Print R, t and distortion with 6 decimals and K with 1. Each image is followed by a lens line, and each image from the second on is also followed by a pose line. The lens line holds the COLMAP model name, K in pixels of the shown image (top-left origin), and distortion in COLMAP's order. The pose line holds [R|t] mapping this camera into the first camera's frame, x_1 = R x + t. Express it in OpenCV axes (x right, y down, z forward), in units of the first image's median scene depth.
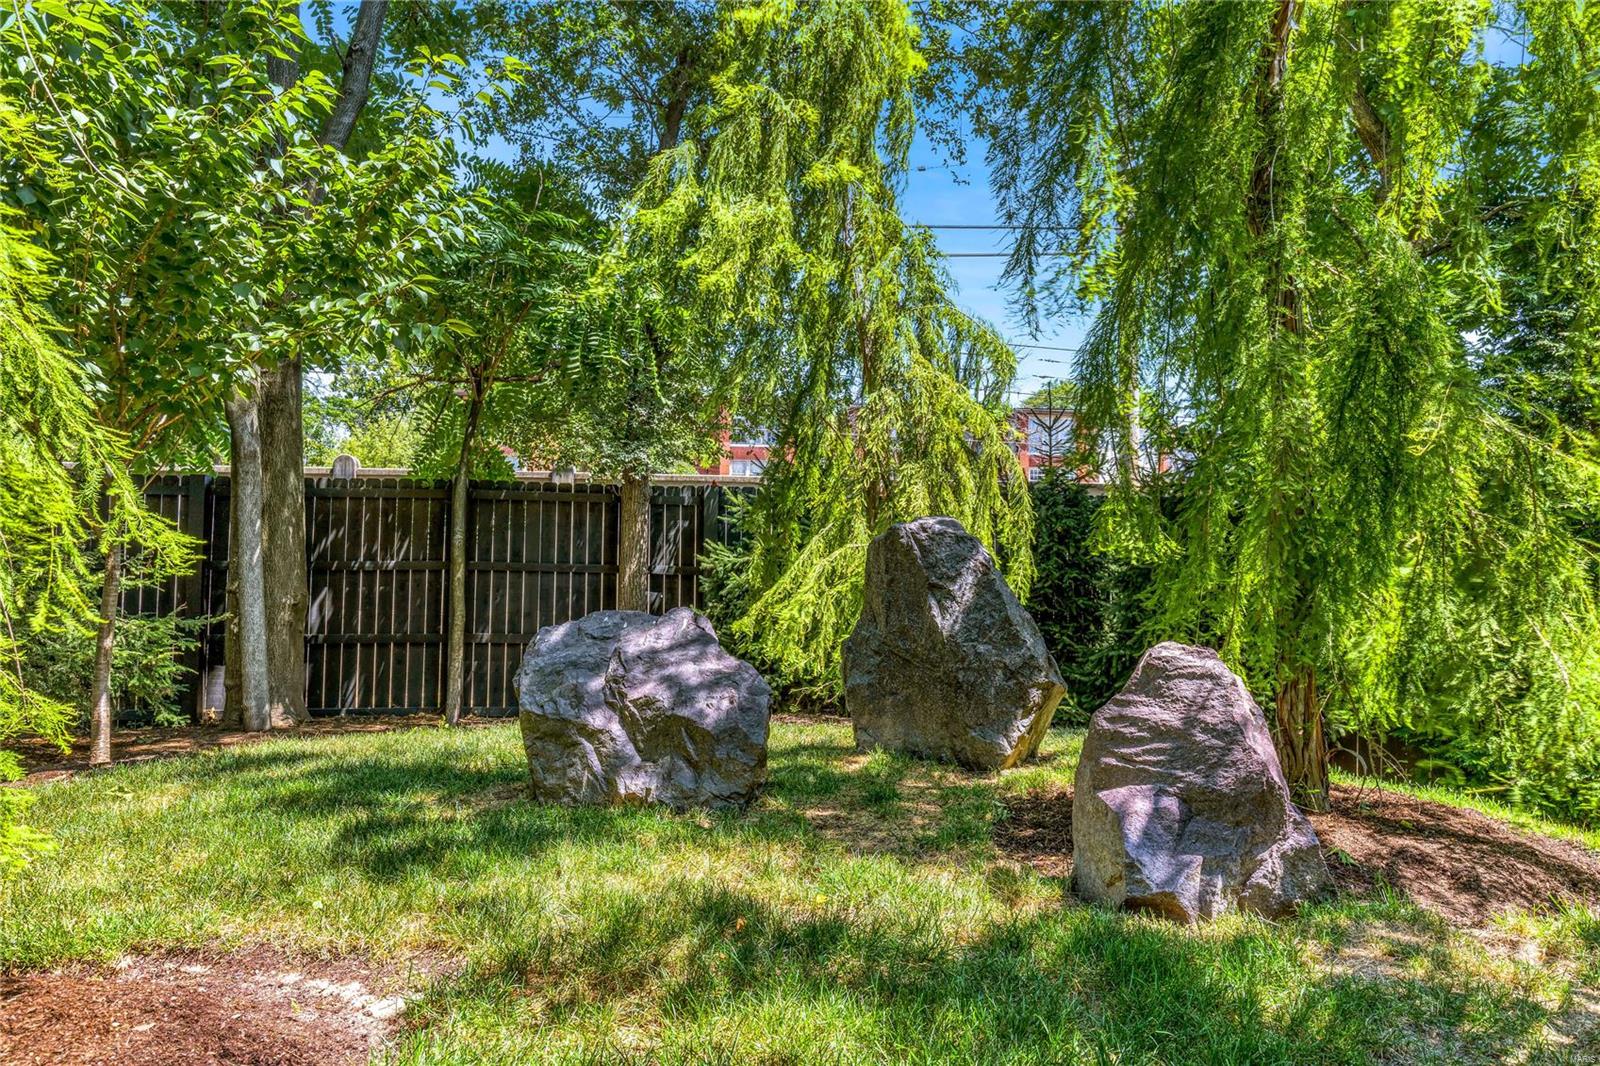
lens RADIAL K [[1074.9, 0, 800.6], [0, 1074.9, 533.4], [0, 0, 1]] dist [0.002155, 0.000117]
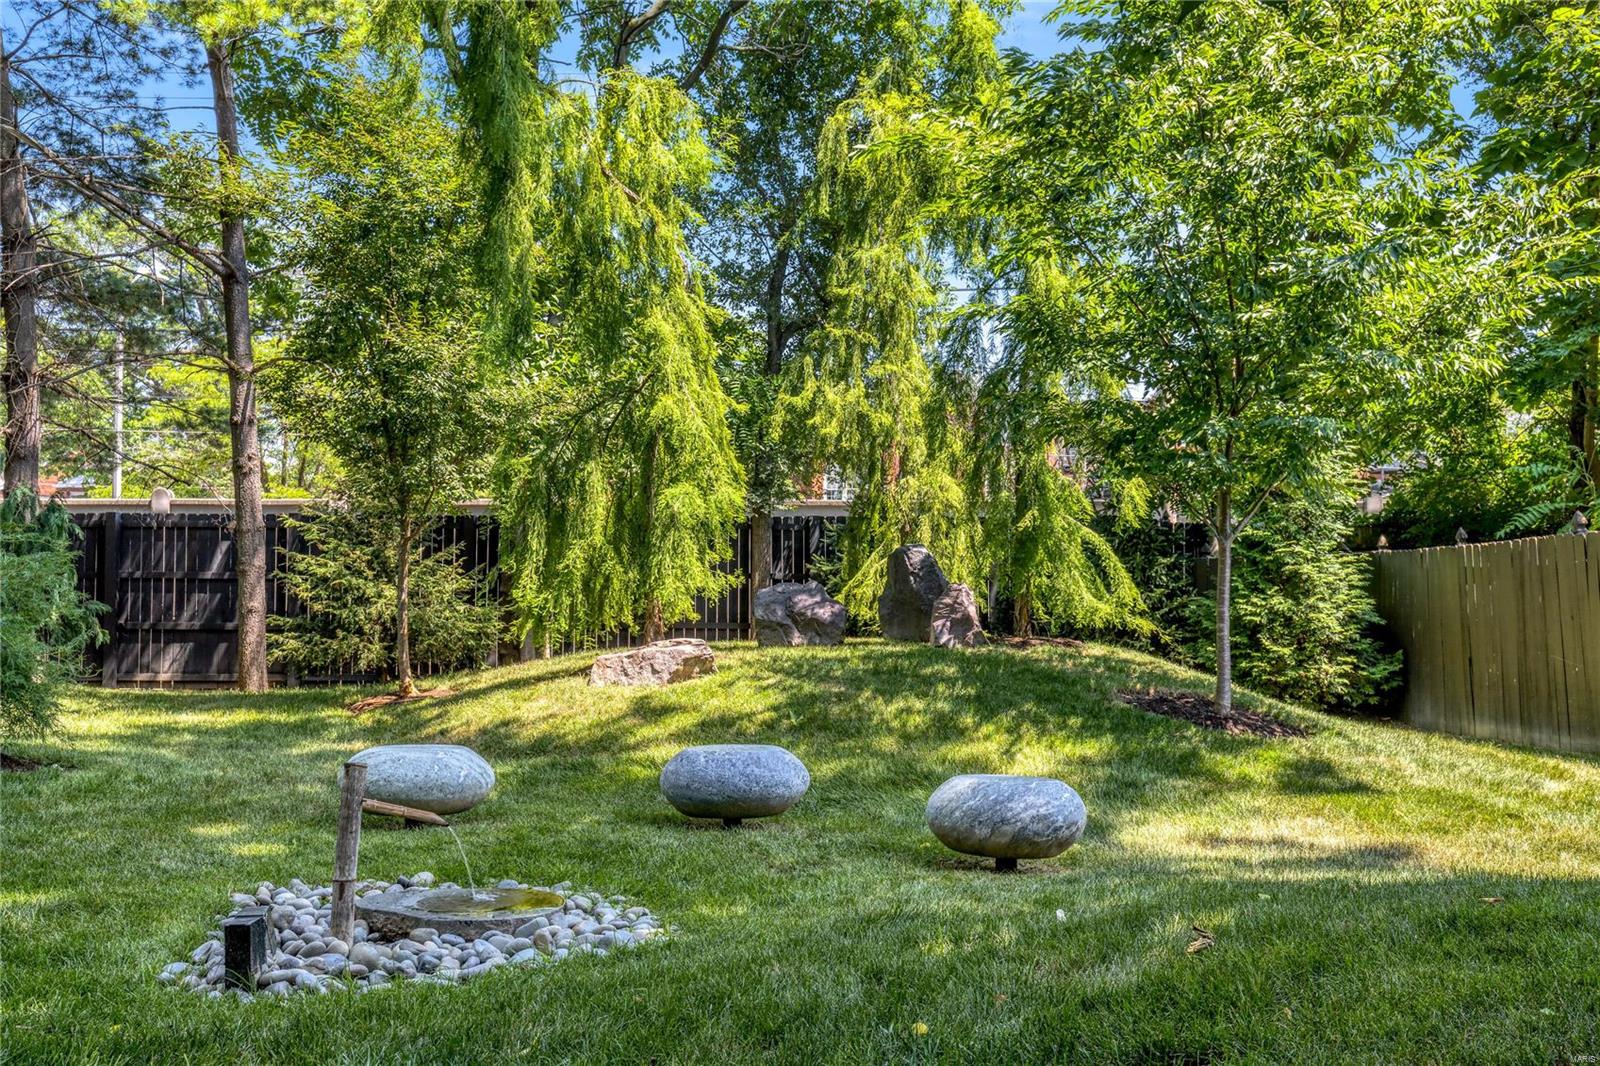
lens RADIAL K [[1613.7, 0, 800.5], [0, 1613.7, 534.6], [0, 0, 1]] dist [0.001399, 0.000000]
pose [[0.997426, -0.006061, -0.071449, 0.089147], [0.005619, 0.999964, -0.006385, -0.011475], [0.071485, 0.005967, 0.997424, -1.957965]]
